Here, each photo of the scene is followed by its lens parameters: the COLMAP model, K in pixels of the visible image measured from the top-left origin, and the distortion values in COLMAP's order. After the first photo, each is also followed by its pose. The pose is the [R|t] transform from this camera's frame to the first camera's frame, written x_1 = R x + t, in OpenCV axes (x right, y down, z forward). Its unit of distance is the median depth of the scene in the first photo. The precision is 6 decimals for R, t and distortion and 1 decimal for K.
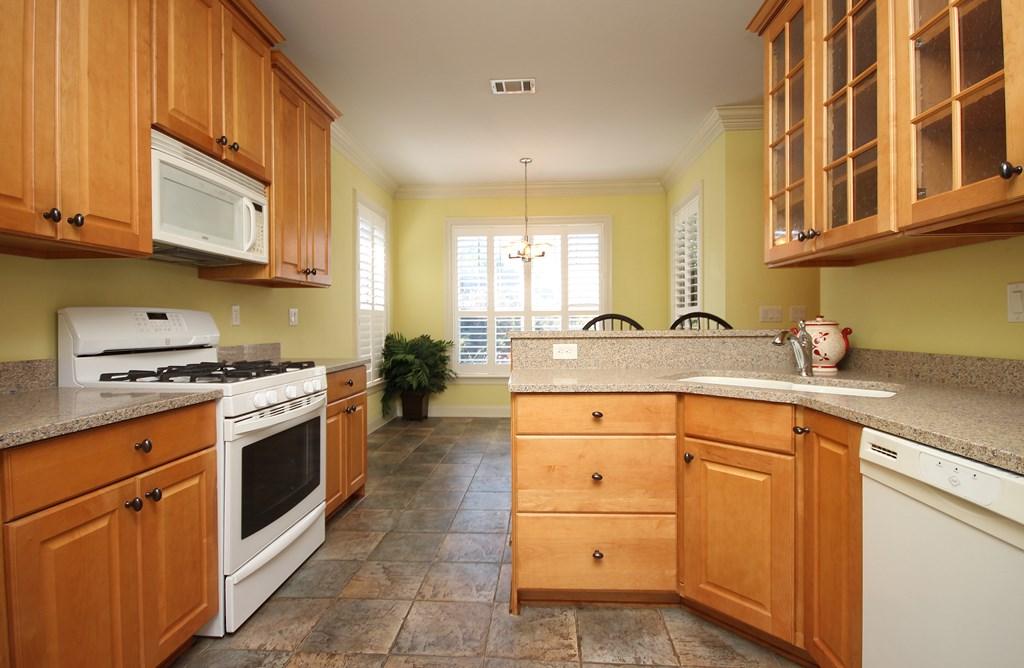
lens RADIAL K [[485.0, 0, 507.1], [0, 485.0, 327.3], [0, 0, 1]] dist [-0.000565, 0.000026]
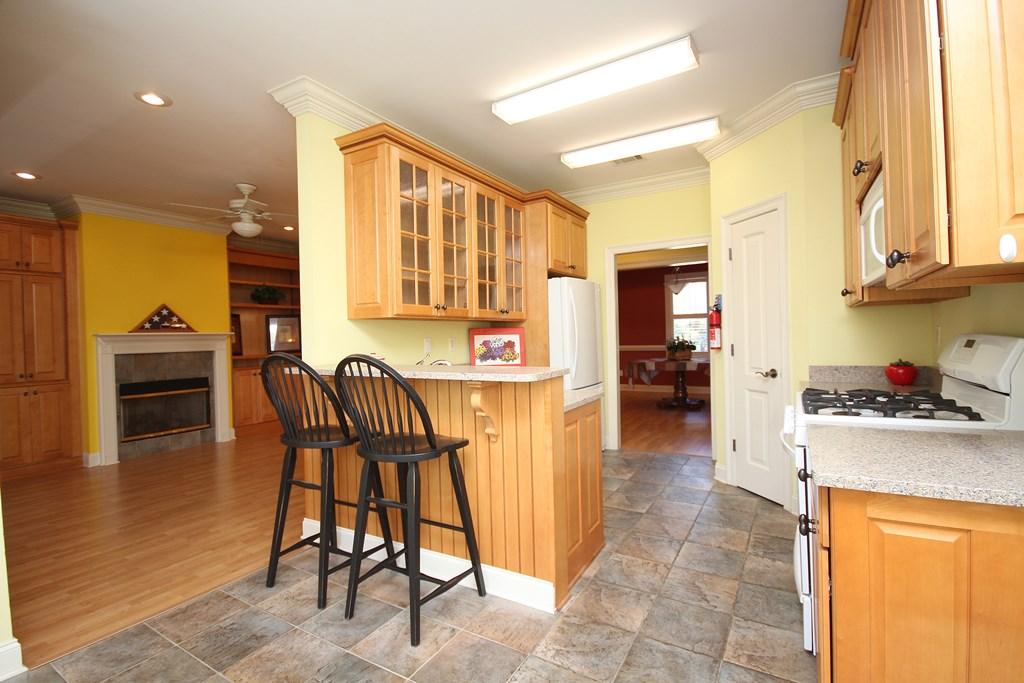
lens RADIAL K [[473.5, 0, 516.3], [0, 473.5, 340.2], [0, 0, 1]] dist [0.005745, -0.003466]
pose [[-0.896504, 0.030626, 0.441976, -0.348413], [0.040091, 0.999123, 0.012088, -0.069176], [-0.441218, 0.028556, -0.896945, 2.027929]]
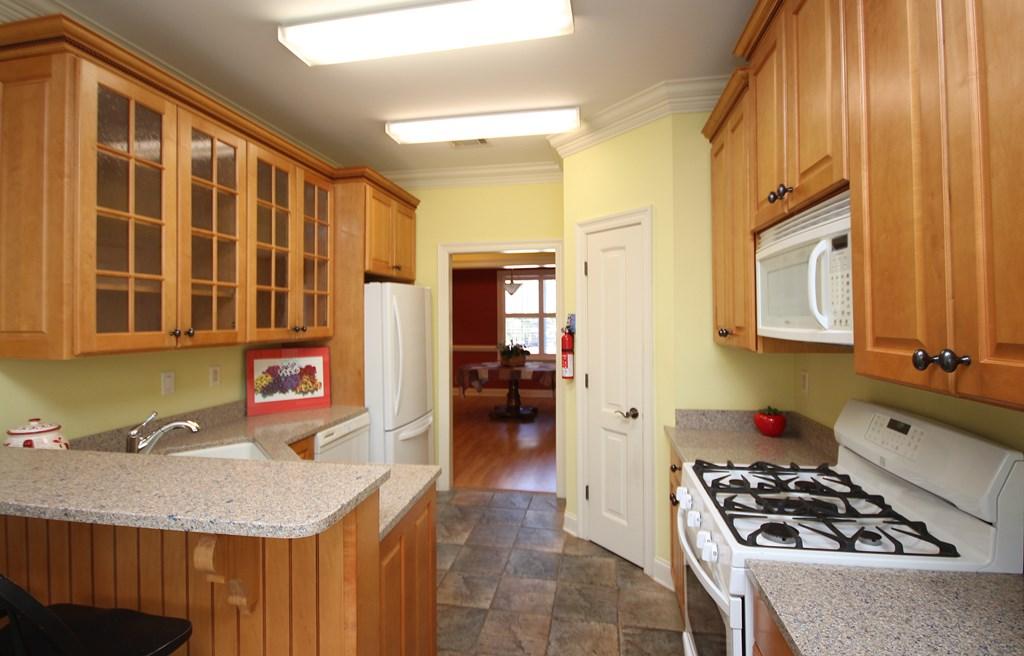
lens RADIAL K [[488.0, 0, 510.0], [0, 488.0, 315.6], [0, 0, 1]] dist [-0.003157, 0.002259]
pose [[-0.993811, 0.018174, 0.109591, -0.228461], [0.018681, 0.999819, 0.003603, -0.188136], [-0.109505, 0.005628, -0.993970, 1.683325]]
